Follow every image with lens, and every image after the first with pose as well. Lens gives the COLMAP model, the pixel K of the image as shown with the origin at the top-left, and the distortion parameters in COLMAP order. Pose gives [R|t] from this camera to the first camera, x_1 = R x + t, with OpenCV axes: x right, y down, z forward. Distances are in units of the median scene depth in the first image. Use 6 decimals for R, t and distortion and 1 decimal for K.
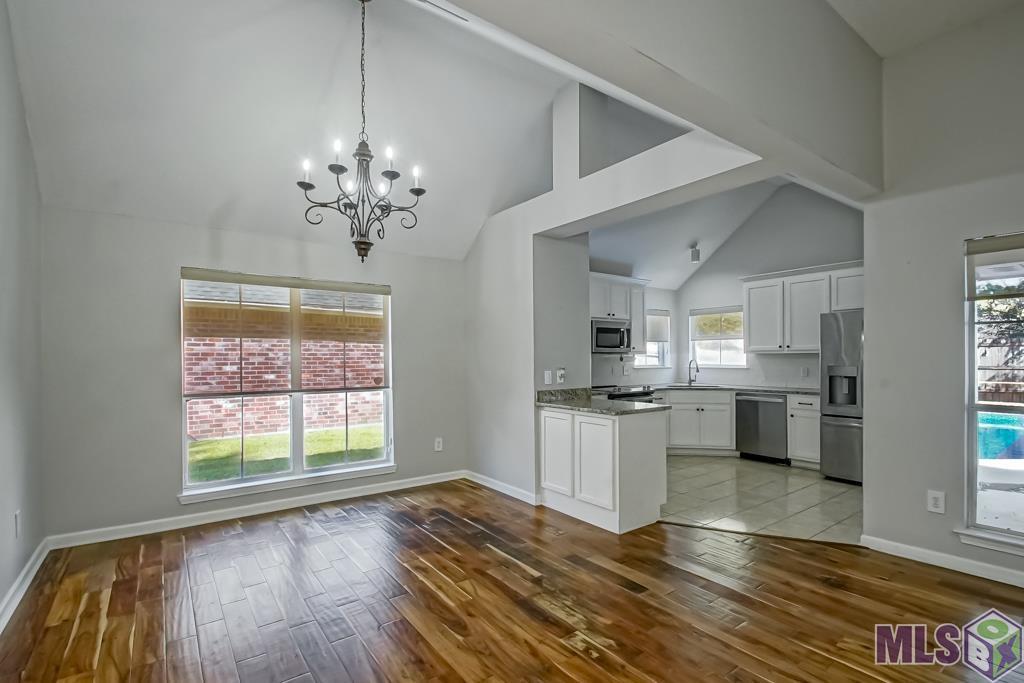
lens RADIAL K [[465.7, 0, 513.1], [0, 465.7, 355.4], [0, 0, 1]] dist [0.000445, 0.000306]
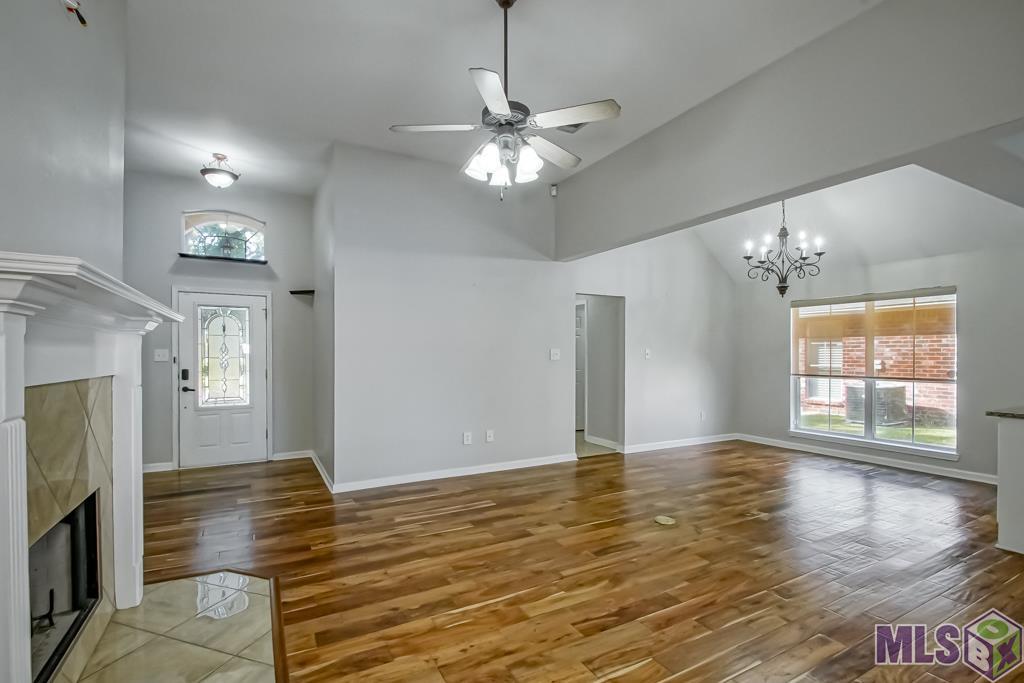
lens RADIAL K [[465.7, 0, 513.1], [0, 465.7, 355.4], [0, 0, 1]] dist [0.000445, 0.000306]
pose [[-0.122401, 0.009141, -0.992439, 0.909569], [0.003502, 0.999955, 0.008778, -0.003013], [0.992475, -0.002401, -0.122428, 0.131631]]
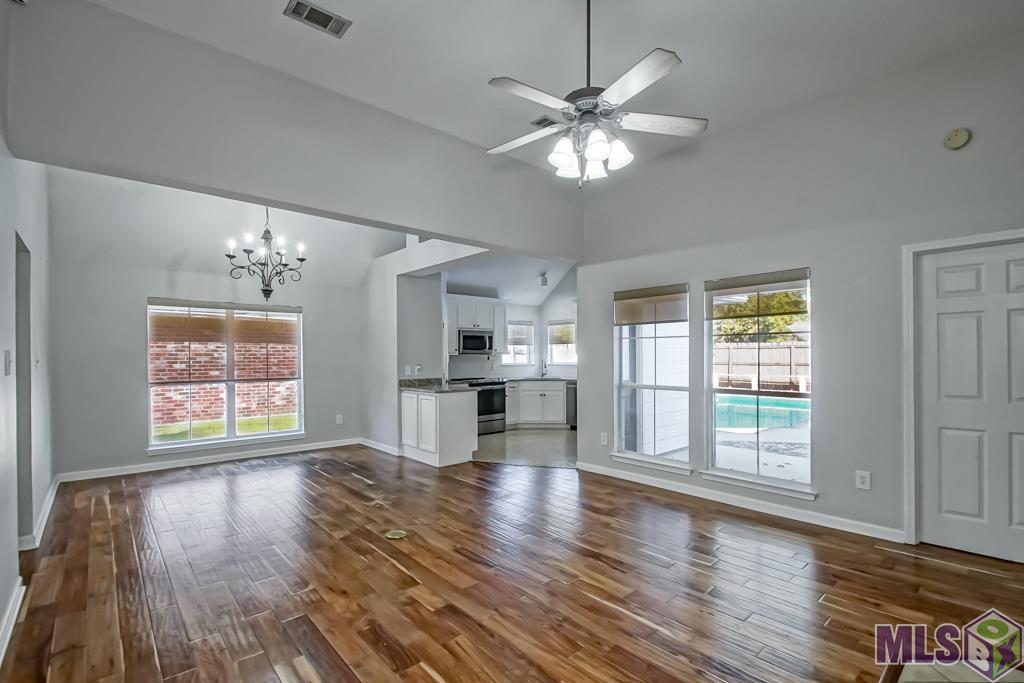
lens RADIAL K [[449.9, 0, 508.5], [0, 449.9, 354.3], [0, 0, 1]] dist [0.000784, -0.000051]
pose [[0.995972, 0.000334, 0.089661, 0.241960], [-0.000274, 1.000000, -0.000684, -0.004000], [-0.089661, 0.000657, 0.995972, -0.421916]]
